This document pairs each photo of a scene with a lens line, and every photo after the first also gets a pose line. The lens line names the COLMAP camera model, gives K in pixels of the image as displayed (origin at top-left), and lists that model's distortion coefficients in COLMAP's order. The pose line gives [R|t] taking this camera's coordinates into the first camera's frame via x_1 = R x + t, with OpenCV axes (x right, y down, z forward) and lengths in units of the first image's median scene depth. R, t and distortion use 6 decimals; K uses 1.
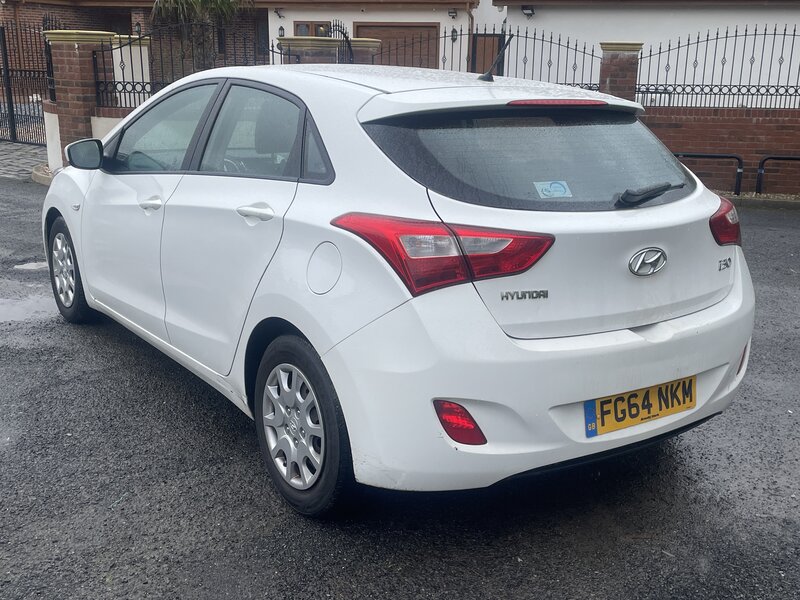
lens RADIAL K [[910.5, 0, 418.5], [0, 910.5, 301.0], [0, 0, 1]] dist [0.070129, 0.000000]
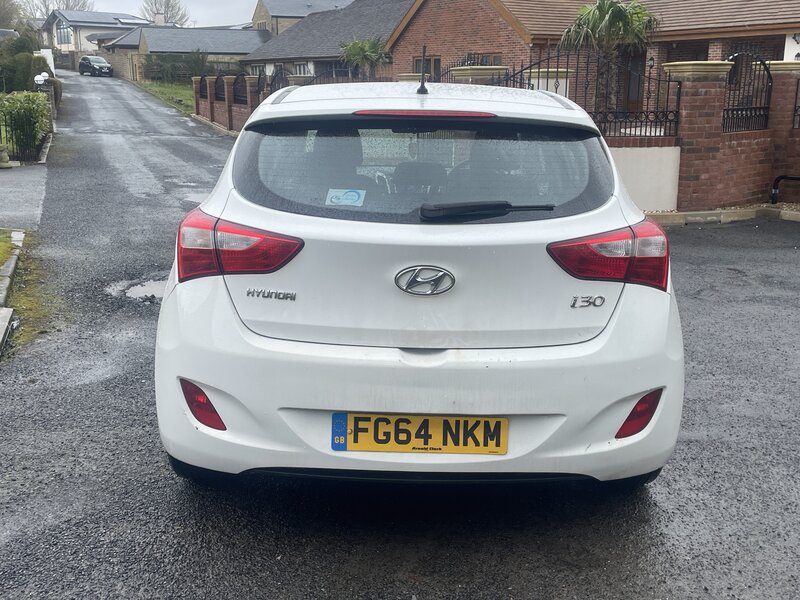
lens RADIAL K [[910.5, 0, 406.0], [0, 910.5, 302.9], [0, 0, 1]] dist [0.070129, 0.000000]
pose [[0.805735, 0.118723, -0.580255, 0.781246], [-0.139073, 0.990237, 0.009492, -0.026228], [0.575717, 0.073050, 0.814380, 0.232099]]
